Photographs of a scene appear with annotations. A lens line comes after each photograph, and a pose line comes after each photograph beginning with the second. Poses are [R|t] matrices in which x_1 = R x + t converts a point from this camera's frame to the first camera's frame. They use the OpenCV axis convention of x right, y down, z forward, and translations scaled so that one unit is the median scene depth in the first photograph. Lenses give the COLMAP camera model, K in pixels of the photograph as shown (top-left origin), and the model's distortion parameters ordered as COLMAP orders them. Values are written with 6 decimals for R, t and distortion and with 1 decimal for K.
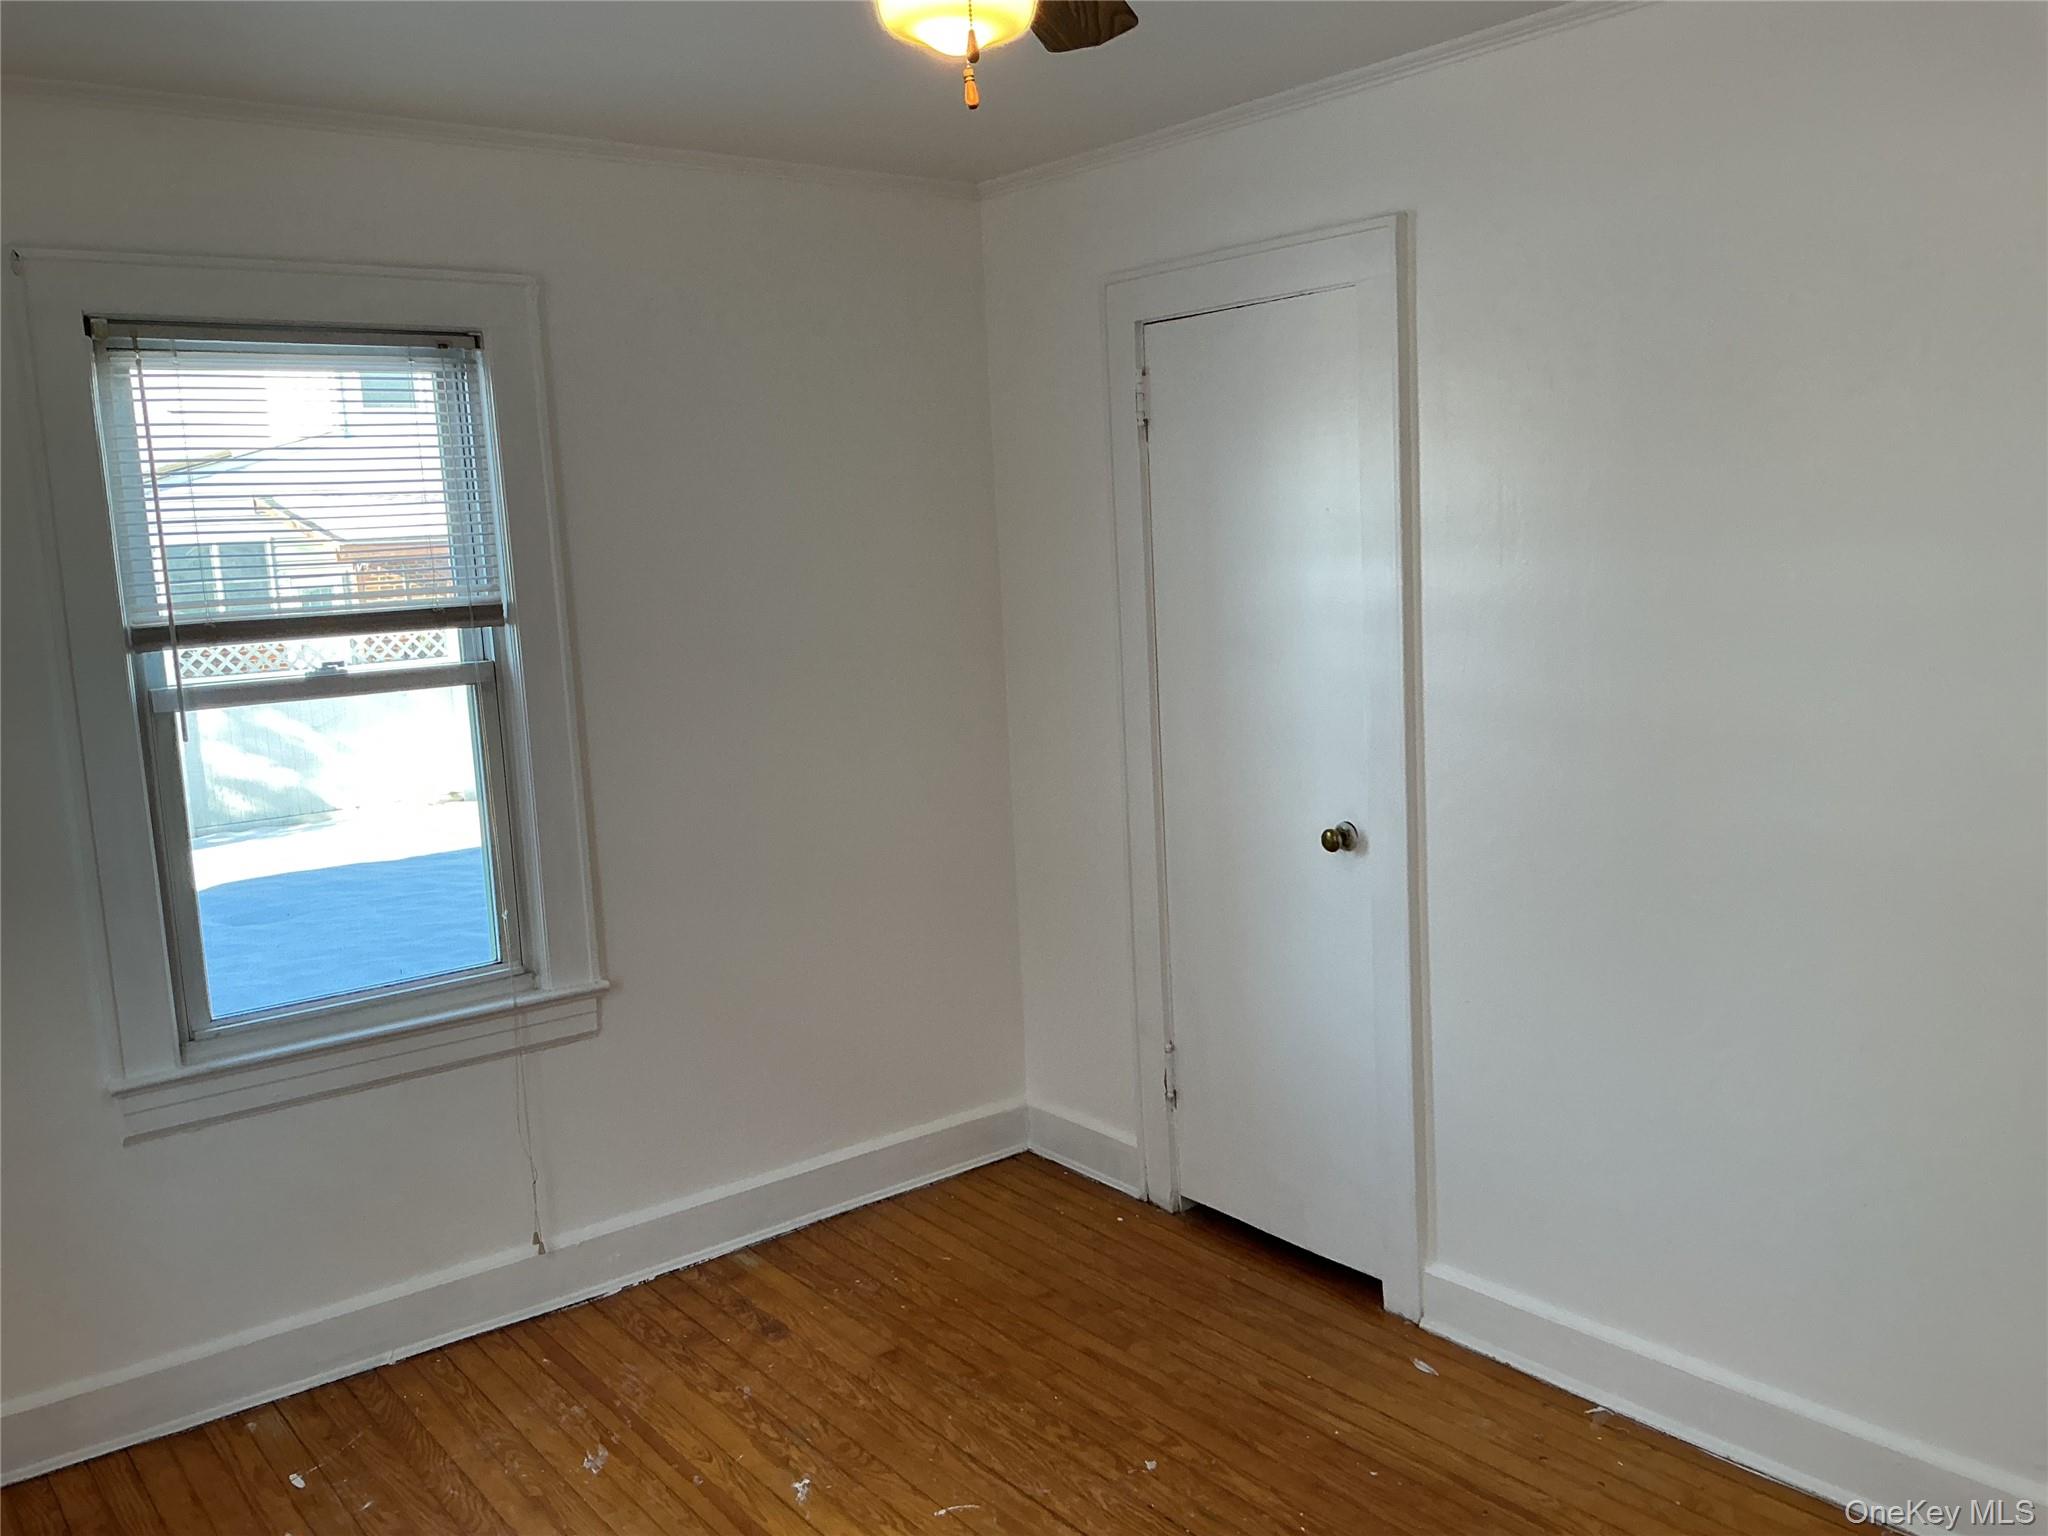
lens RADIAL K [[1684.0, 0, 1009.7], [0, 1684.0, 780.1], [0, 0, 1]] dist [0.105604, -0.199559]
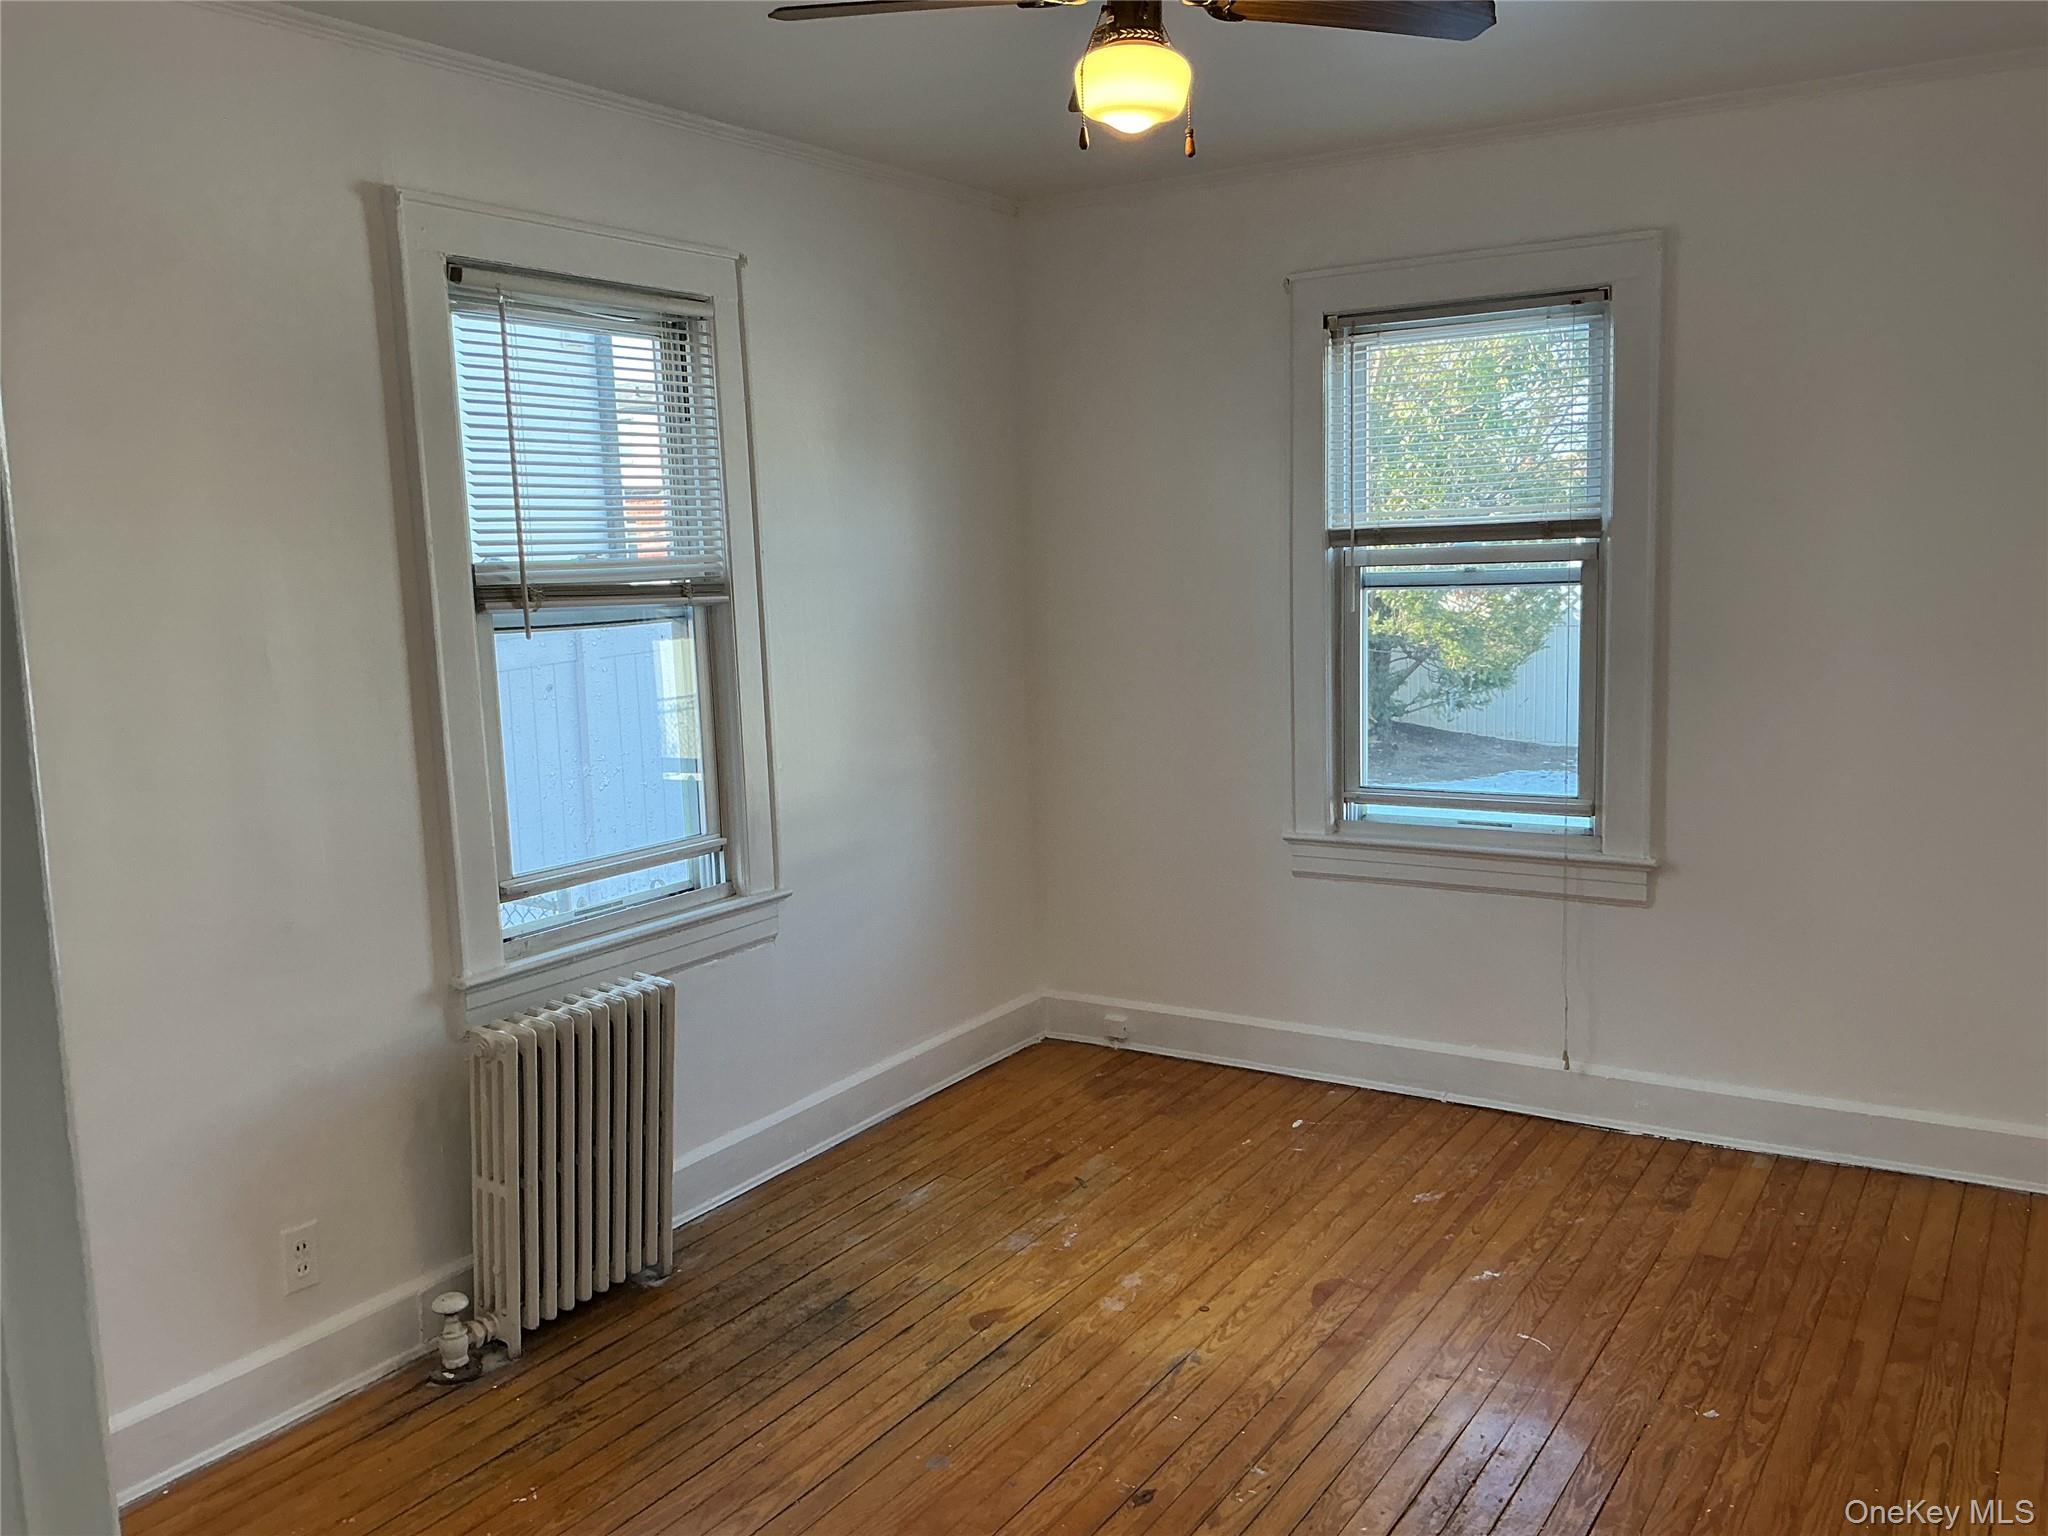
lens RADIAL K [[1684.0, 0, 1009.7], [0, 1684.0, 780.1], [0, 0, 1]] dist [0.105604, -0.199559]
pose [[0.337416, 0.171447, -0.925612, 0.693313], [-0.116706, 0.983308, 0.139590, -0.043204], [0.934093, 0.060925, 0.351792, 0.218151]]
